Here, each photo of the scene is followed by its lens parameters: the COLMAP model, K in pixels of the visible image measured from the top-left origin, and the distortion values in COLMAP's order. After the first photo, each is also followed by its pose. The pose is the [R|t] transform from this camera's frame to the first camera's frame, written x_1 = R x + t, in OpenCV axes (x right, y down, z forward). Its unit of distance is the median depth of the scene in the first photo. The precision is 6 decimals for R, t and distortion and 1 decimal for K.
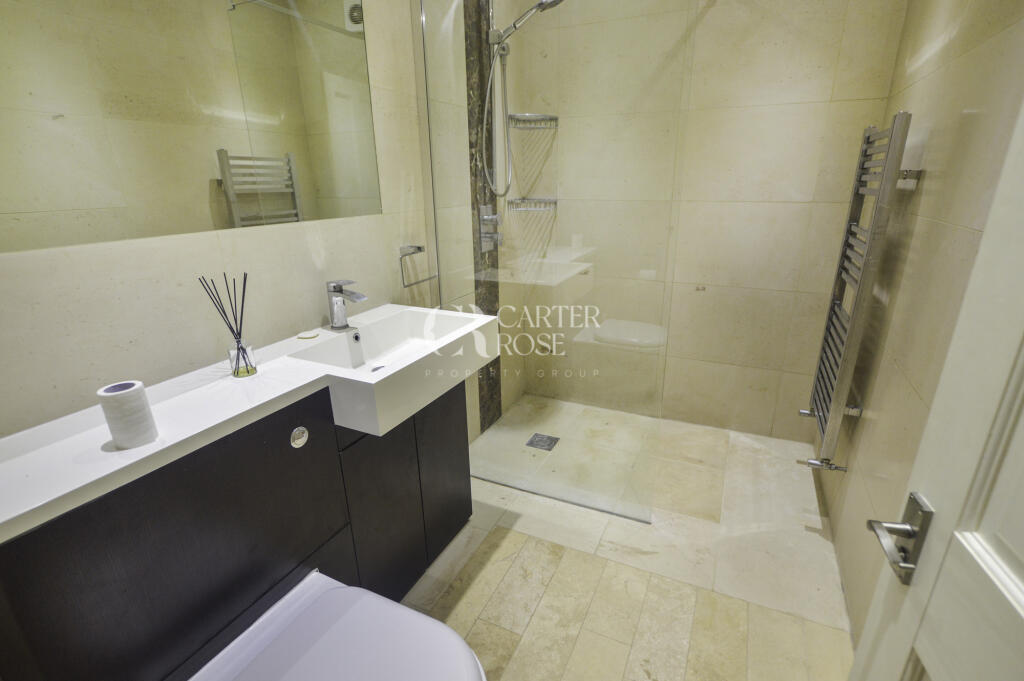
lens RADIAL K [[459.9, 0, 529.4], [0, 459.9, 338.7], [0, 0, 1]] dist [-0.000908, 0.000481]
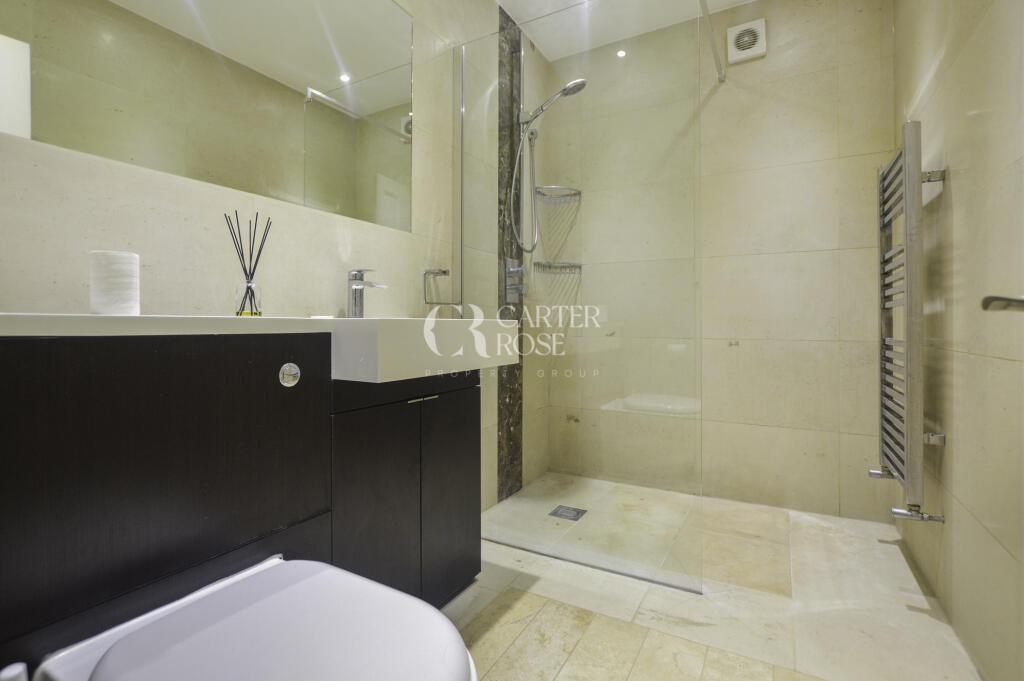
lens RADIAL K [[459.9, 0, 529.4], [0, 459.9, 338.7], [0, 0, 1]] dist [-0.000908, 0.000481]
pose [[0.997813, 0.004474, -0.065946, 0.014960], [-0.025129, 0.948468, -0.315874, 0.228163], [0.061134, 0.316840, 0.946507, 0.082666]]
